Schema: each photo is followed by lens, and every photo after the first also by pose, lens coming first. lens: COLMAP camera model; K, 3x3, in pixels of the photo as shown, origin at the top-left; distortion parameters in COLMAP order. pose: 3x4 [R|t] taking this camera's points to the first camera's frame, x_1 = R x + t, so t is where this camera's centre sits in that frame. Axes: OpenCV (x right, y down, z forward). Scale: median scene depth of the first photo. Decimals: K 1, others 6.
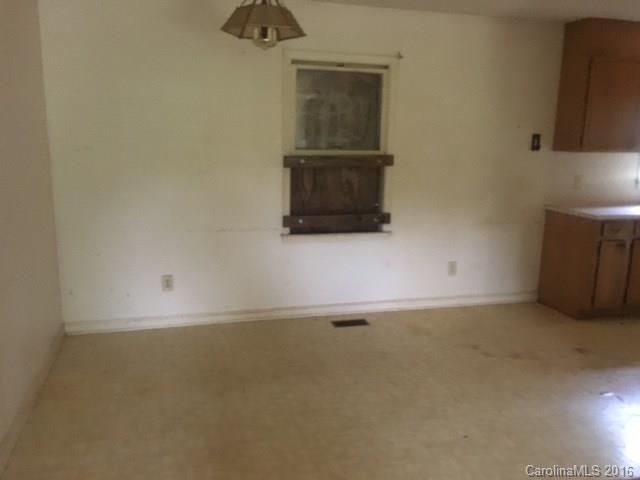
lens RADIAL K [[566.6, 0, 320.0], [0, 566.6, 240.0], [0, 0, 1]] dist [0.000648, -0.005786]
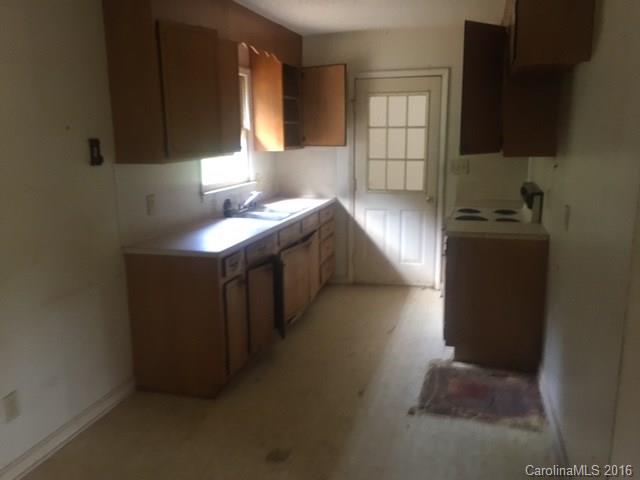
lens RADIAL K [[566.6, 0, 320.0], [0, 566.6, 240.0], [0, 0, 1]] dist [0.000648, -0.005786]
pose [[0.541298, -0.196401, 0.817571, -0.005619], [0.199205, 0.974610, 0.102236, -0.094021], [-0.816893, 0.107524, 0.566679, 0.465691]]
